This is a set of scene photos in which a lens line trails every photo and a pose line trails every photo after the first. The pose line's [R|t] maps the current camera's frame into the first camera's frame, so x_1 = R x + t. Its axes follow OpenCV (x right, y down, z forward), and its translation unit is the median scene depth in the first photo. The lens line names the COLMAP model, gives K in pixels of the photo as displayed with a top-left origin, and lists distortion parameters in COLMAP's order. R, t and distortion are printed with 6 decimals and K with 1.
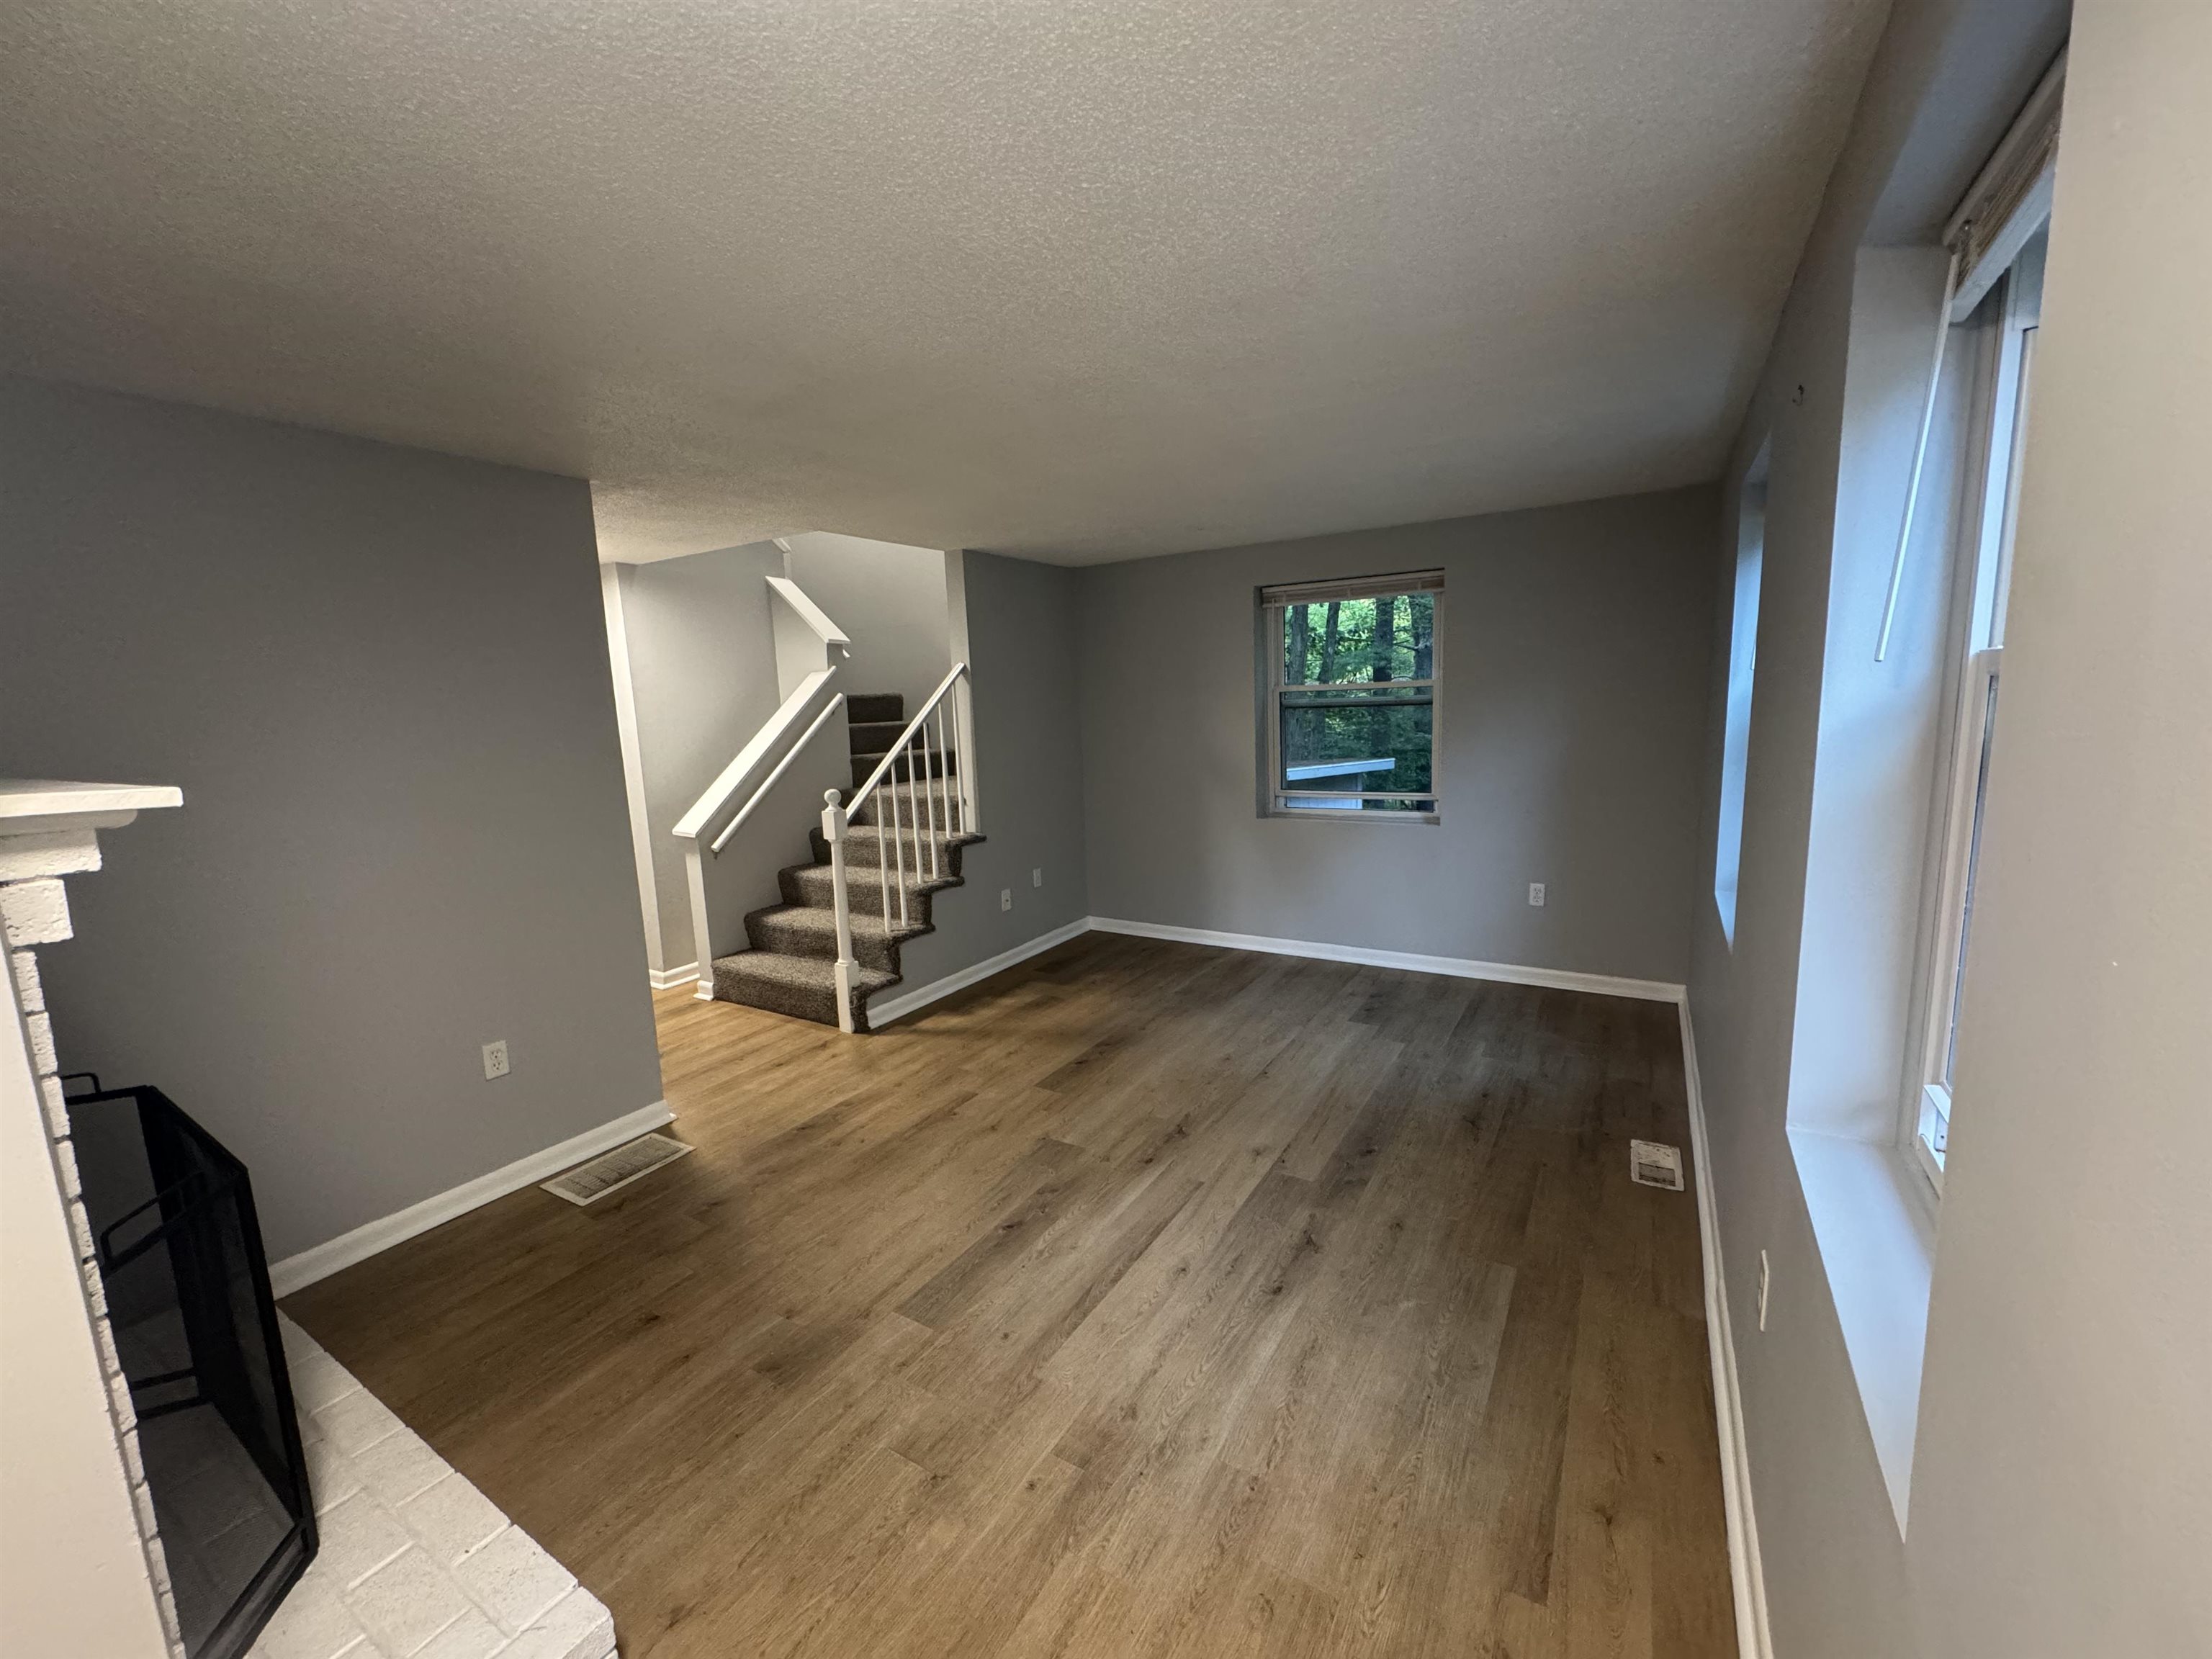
lens RADIAL K [[878.0, 0, 1106.0], [0, 878.0, 829.5], [0, 0, 1]] dist [-0.002576, 0.000301]
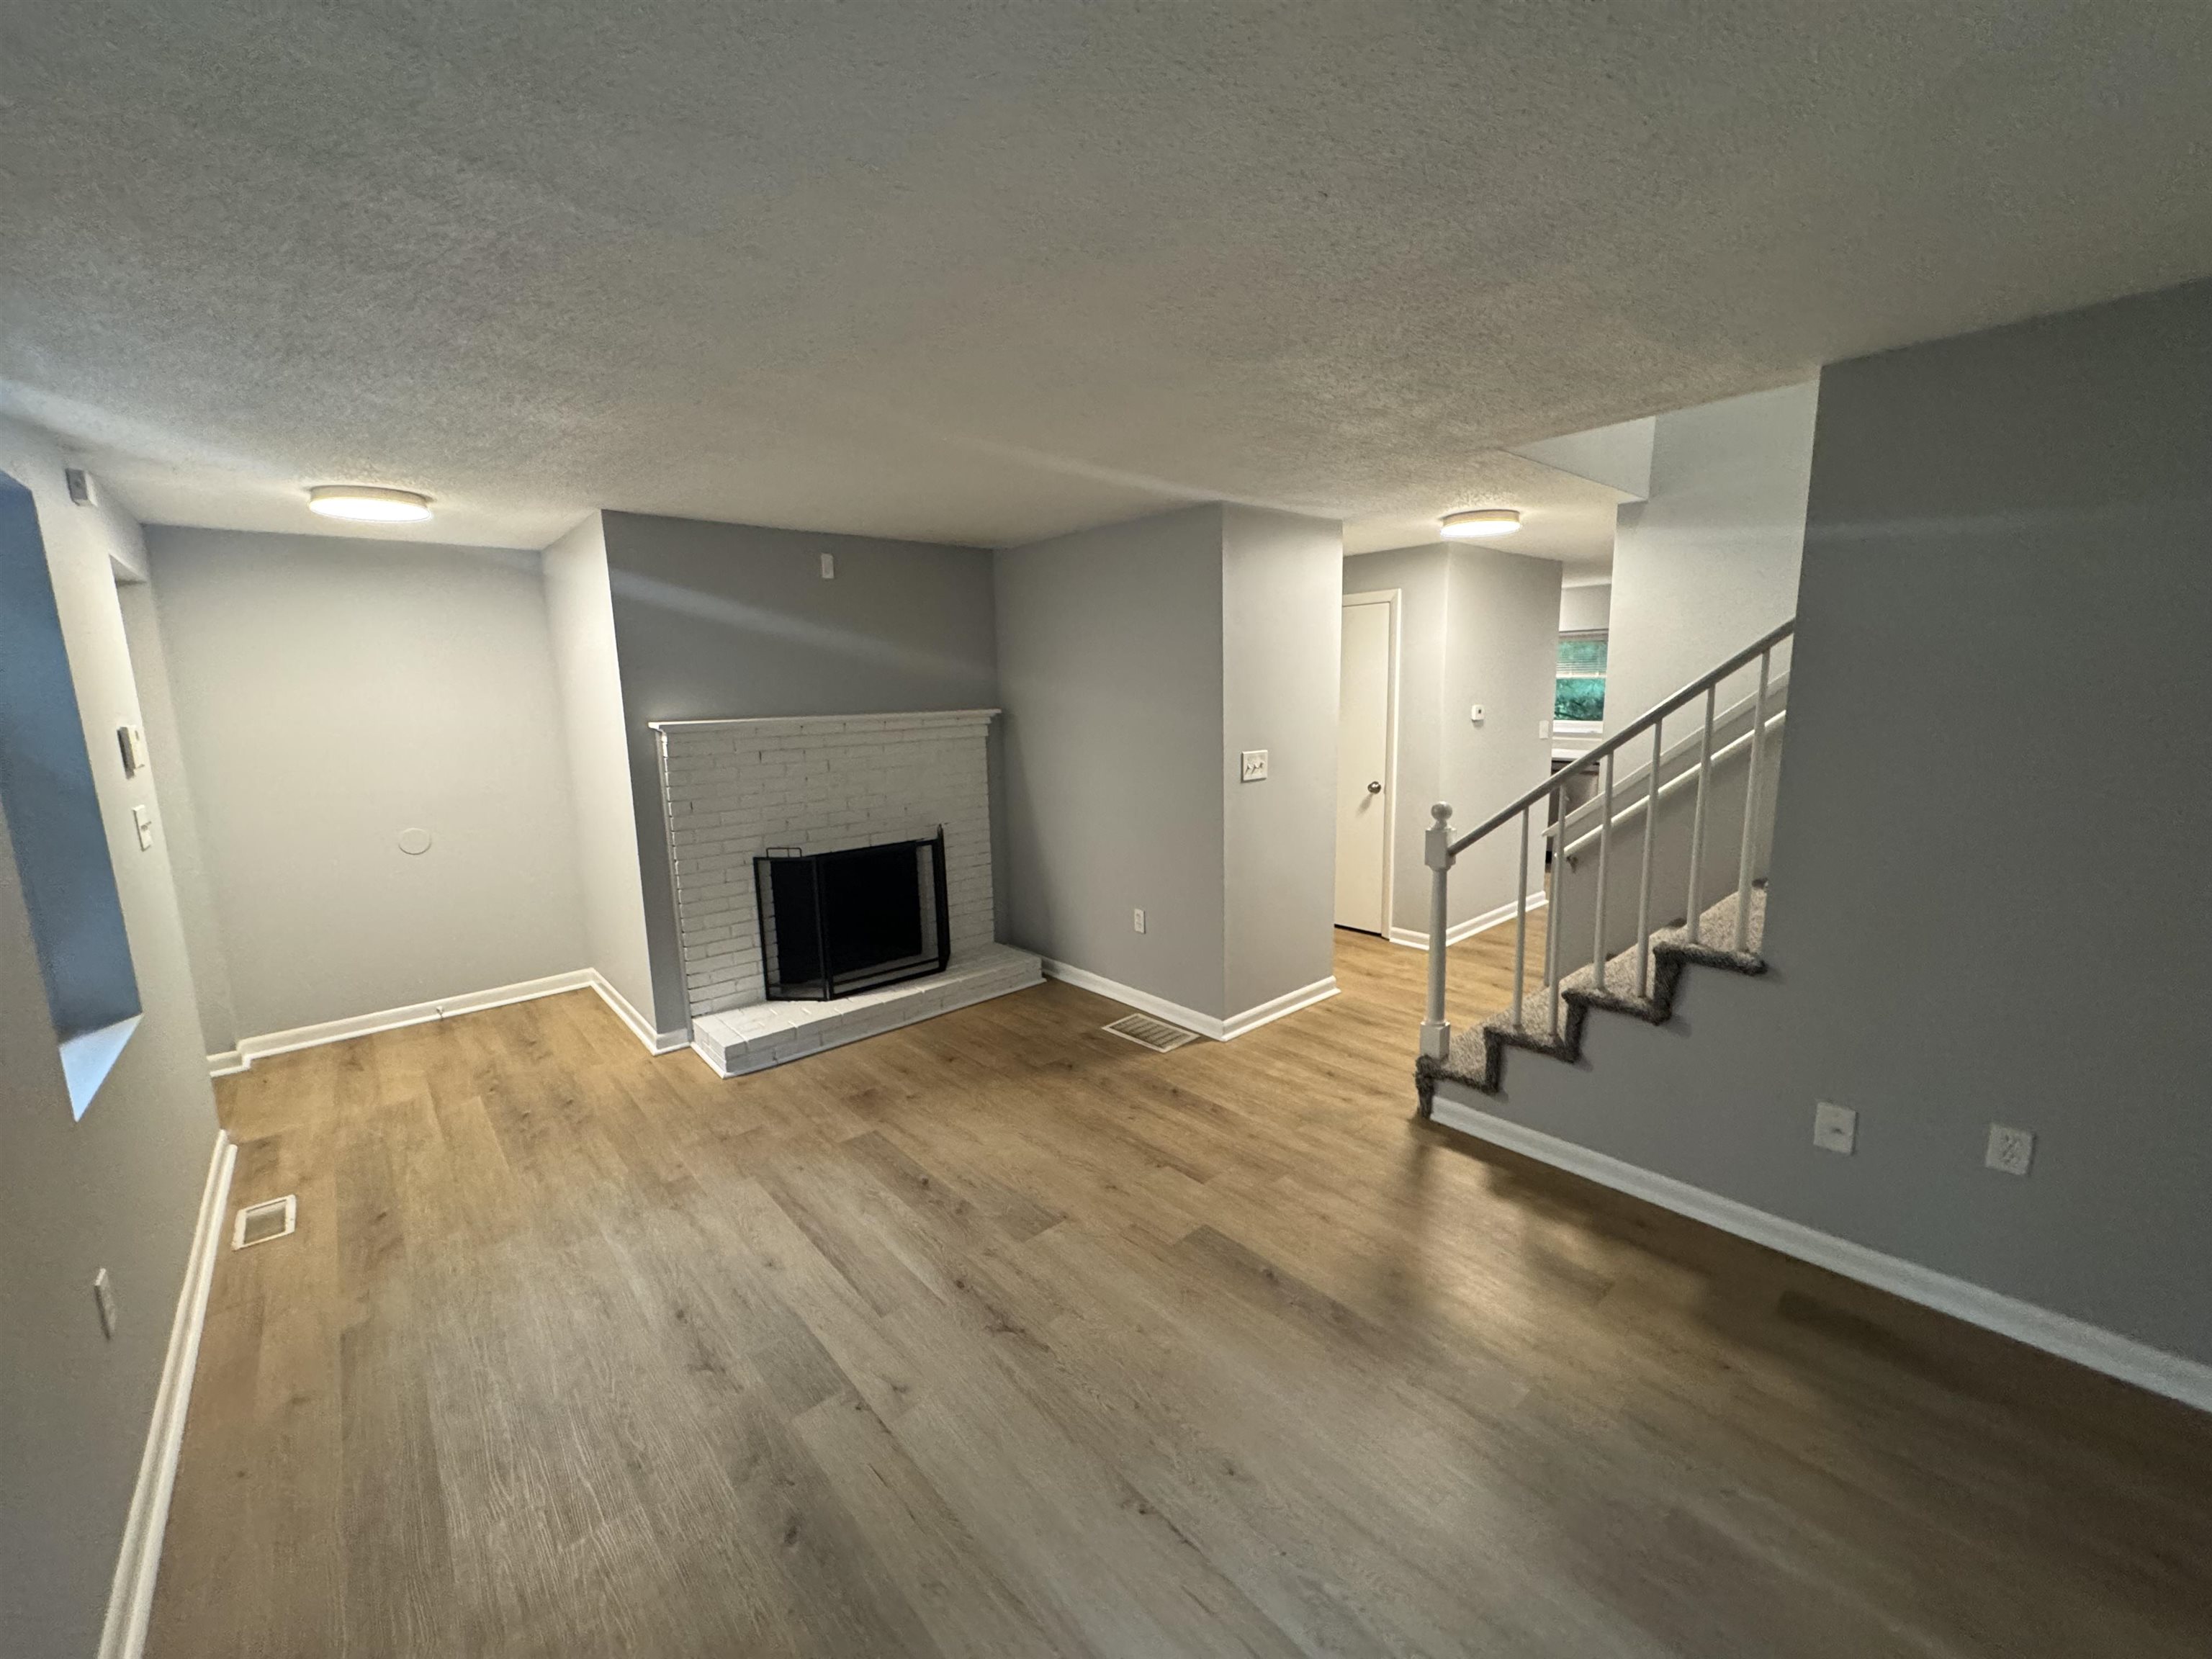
lens RADIAL K [[878.0, 0, 1106.0], [0, 878.0, 829.5], [0, 0, 1]] dist [-0.002576, 0.000301]
pose [[-0.294021, 0.200919, -0.934443, 0.660388], [-0.109010, 0.964228, 0.241623, -0.233764], [0.949562, 0.172906, -0.261601, 1.220326]]
